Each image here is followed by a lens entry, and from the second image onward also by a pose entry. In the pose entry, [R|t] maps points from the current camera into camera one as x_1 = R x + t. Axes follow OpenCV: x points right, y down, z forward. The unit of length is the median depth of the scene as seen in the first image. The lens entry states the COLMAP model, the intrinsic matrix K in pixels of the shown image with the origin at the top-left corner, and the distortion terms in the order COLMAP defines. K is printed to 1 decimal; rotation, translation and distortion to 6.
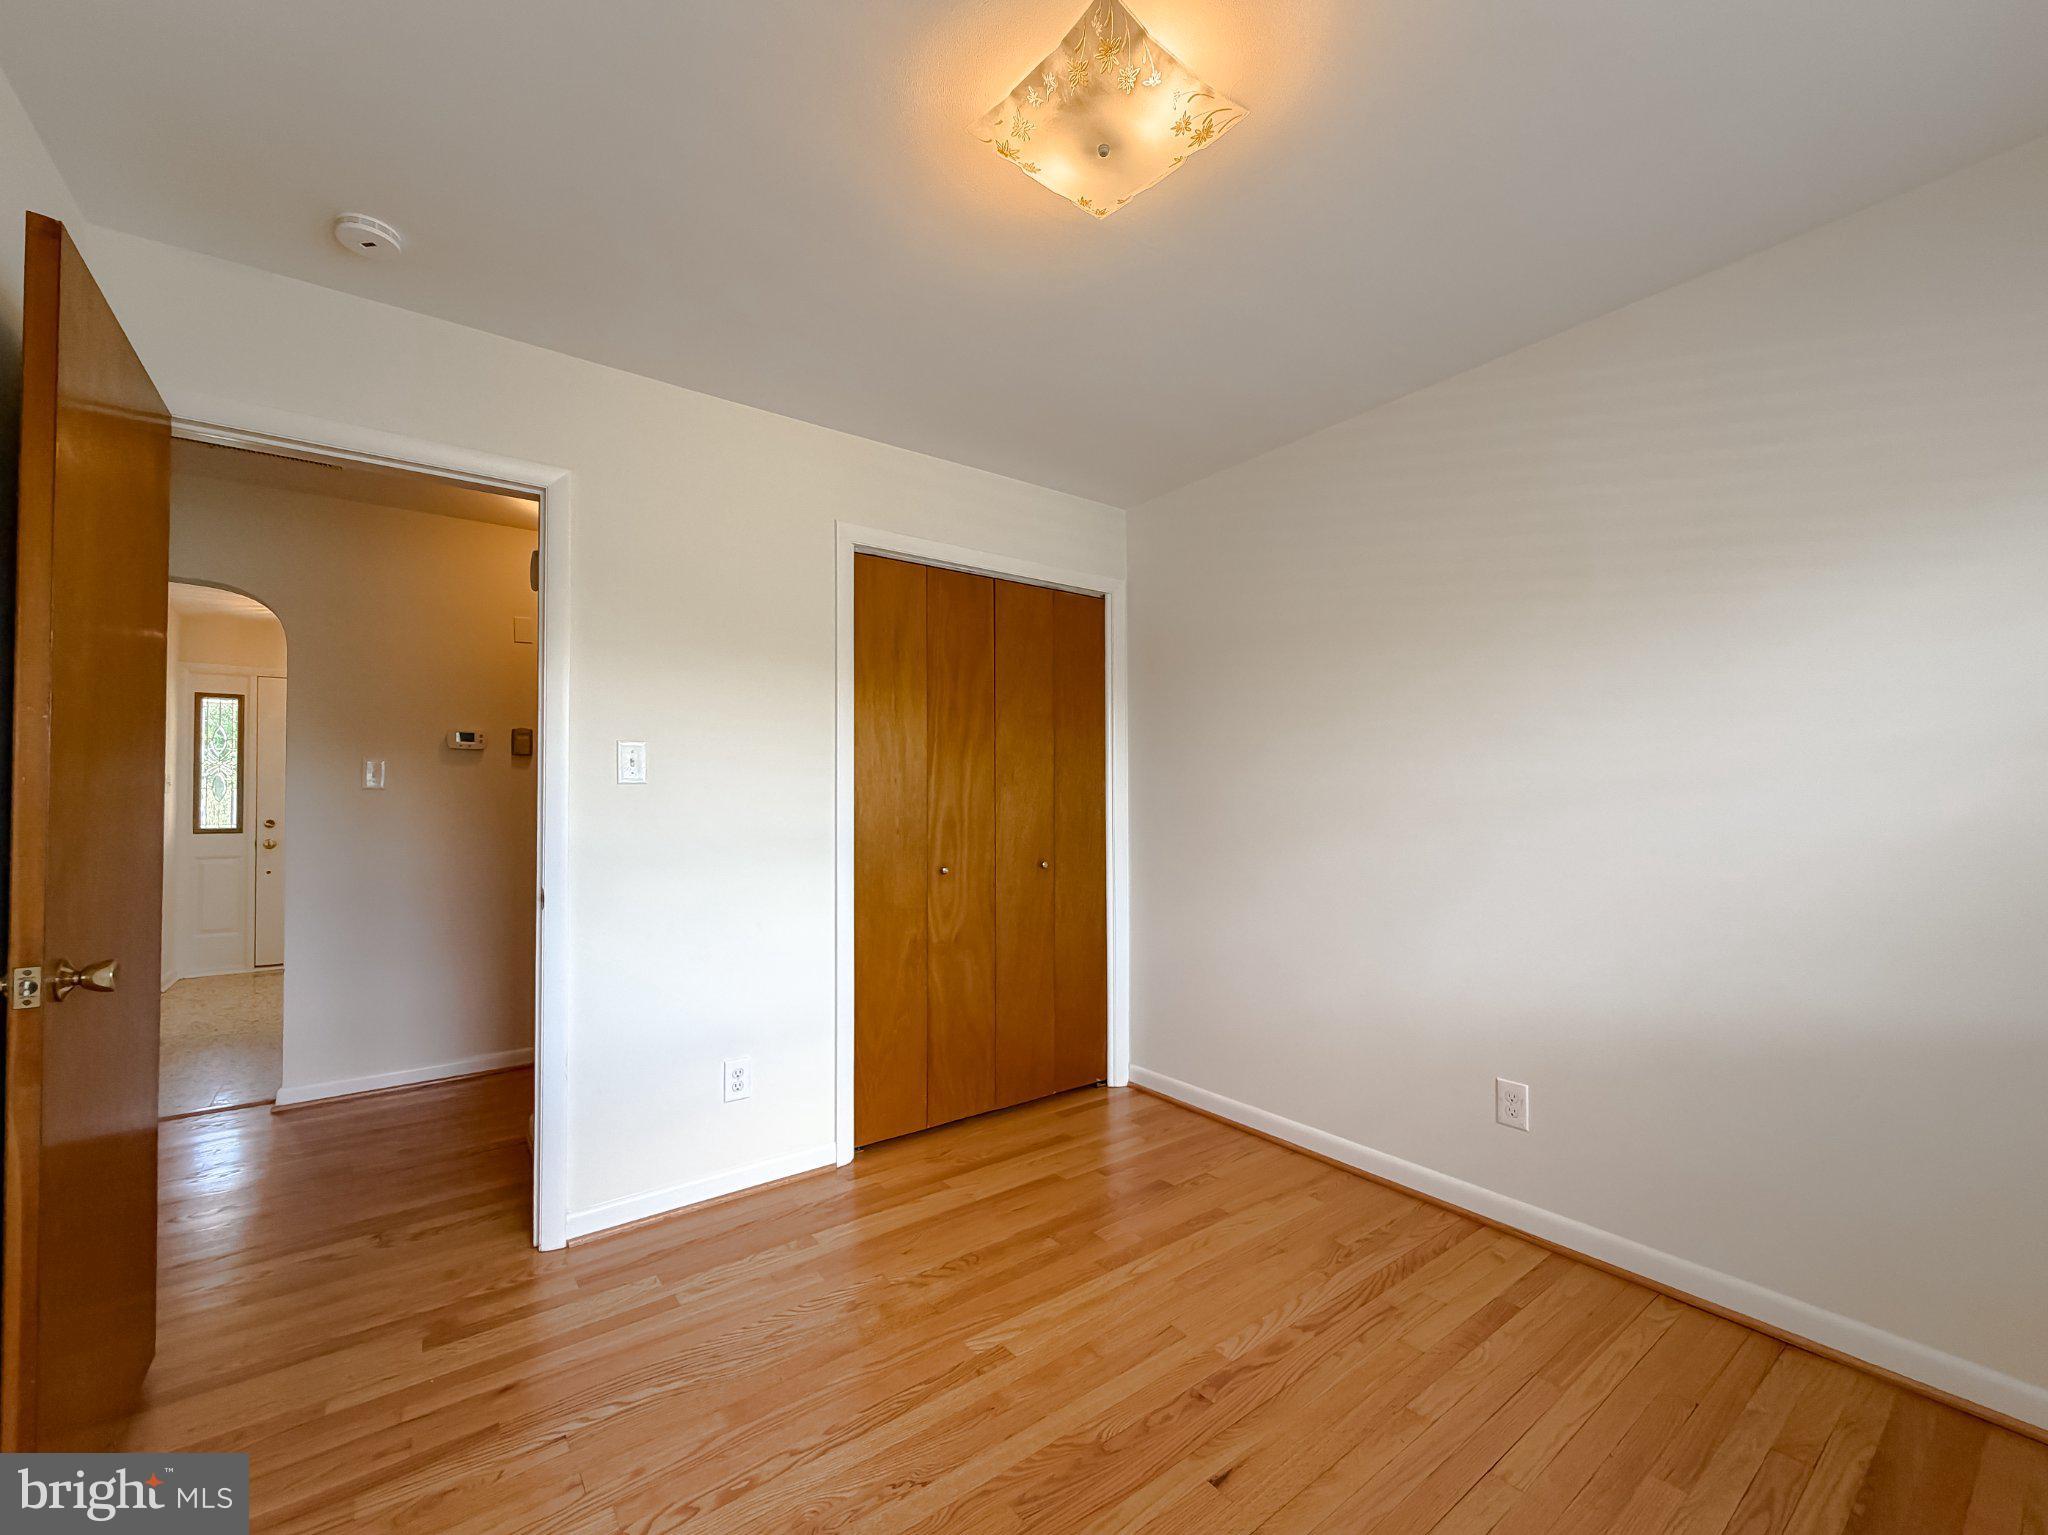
lens RADIAL K [[826.2, 0, 1016.6], [0, 826.2, 785.2], [0, 0, 1]] dist [0.000066, -0.000080]
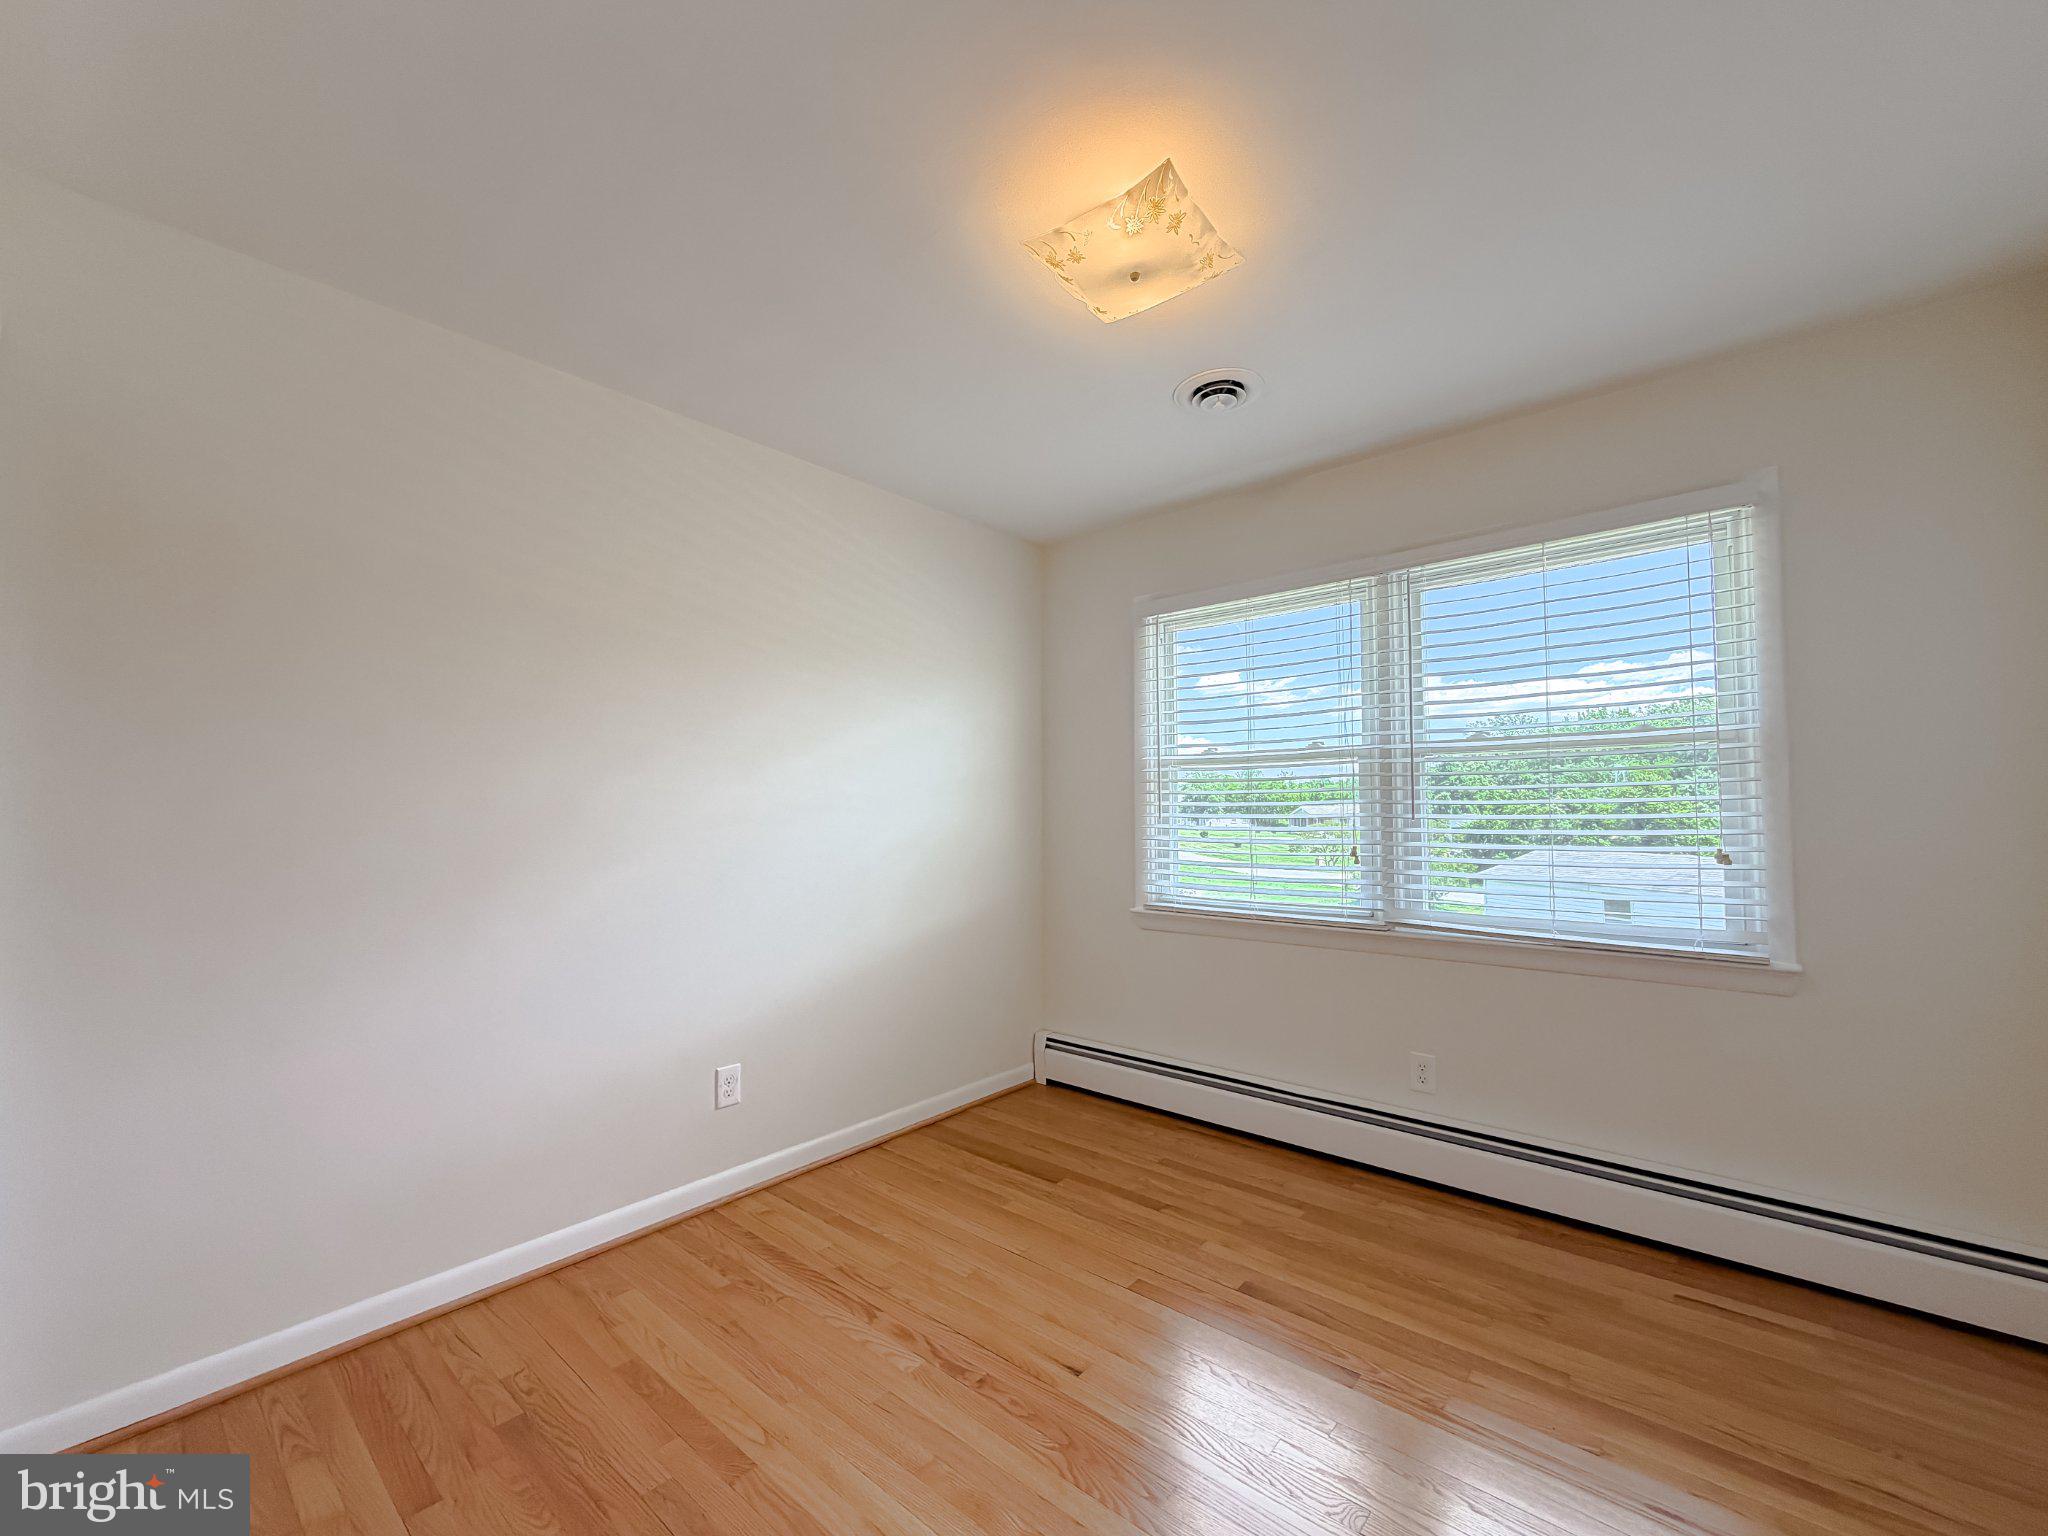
lens RADIAL K [[826.2, 0, 1021.9], [0, 826.2, 766.0], [0, 0, 1]] dist [0.000066, -0.000080]
pose [[-0.220677, 0.065492, 0.973146, -0.650833], [-0.012553, 0.997470, -0.069976, 0.023182], [-0.975266, -0.027658, -0.219297, 0.903323]]
